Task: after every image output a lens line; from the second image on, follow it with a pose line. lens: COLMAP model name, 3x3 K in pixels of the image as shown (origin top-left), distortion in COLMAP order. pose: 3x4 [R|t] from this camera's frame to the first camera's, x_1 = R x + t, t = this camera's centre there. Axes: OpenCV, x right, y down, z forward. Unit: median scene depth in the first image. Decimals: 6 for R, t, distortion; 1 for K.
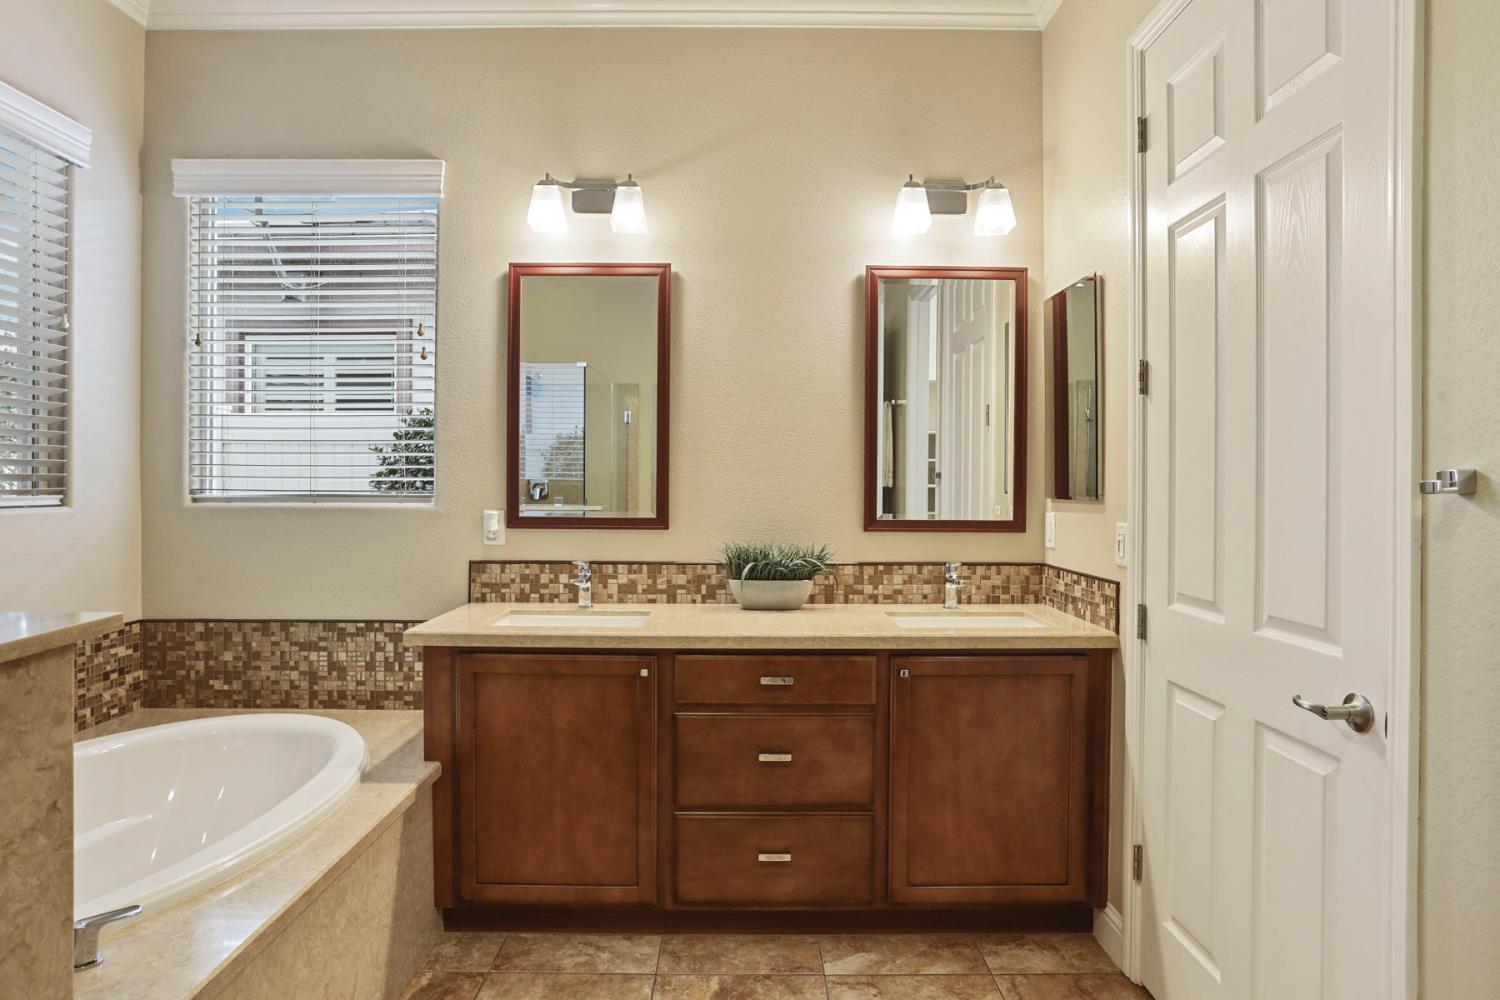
lens RADIAL K [[826.2, 0, 747.5], [0, 826.2, 489.4], [0, 0, 1]] dist [-0.075026, 0.048052]
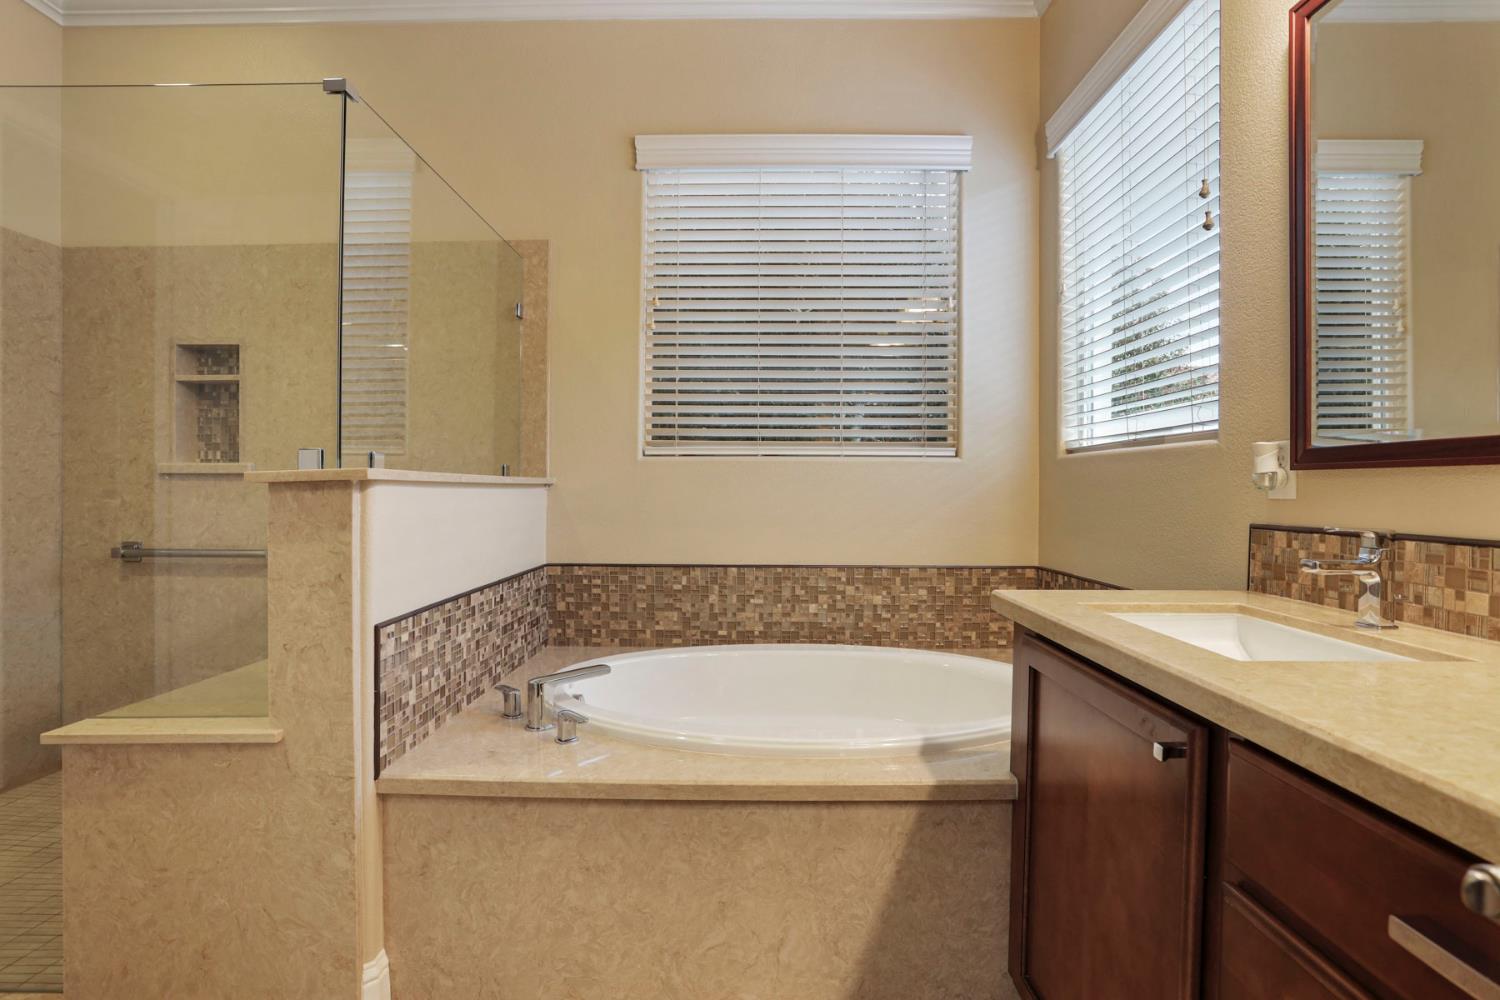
lens RADIAL K [[730.6, 0, 738.4], [0, 730.6, 490.9], [0, 0, 1]] dist [-0.070485, 0.029359]
pose [[-0.013026, 0.001631, -0.999914, 0.211176], [-0.012749, 0.999917, 0.001797, 0.065906], [0.999834, 0.012771, -0.013004, 0.615638]]
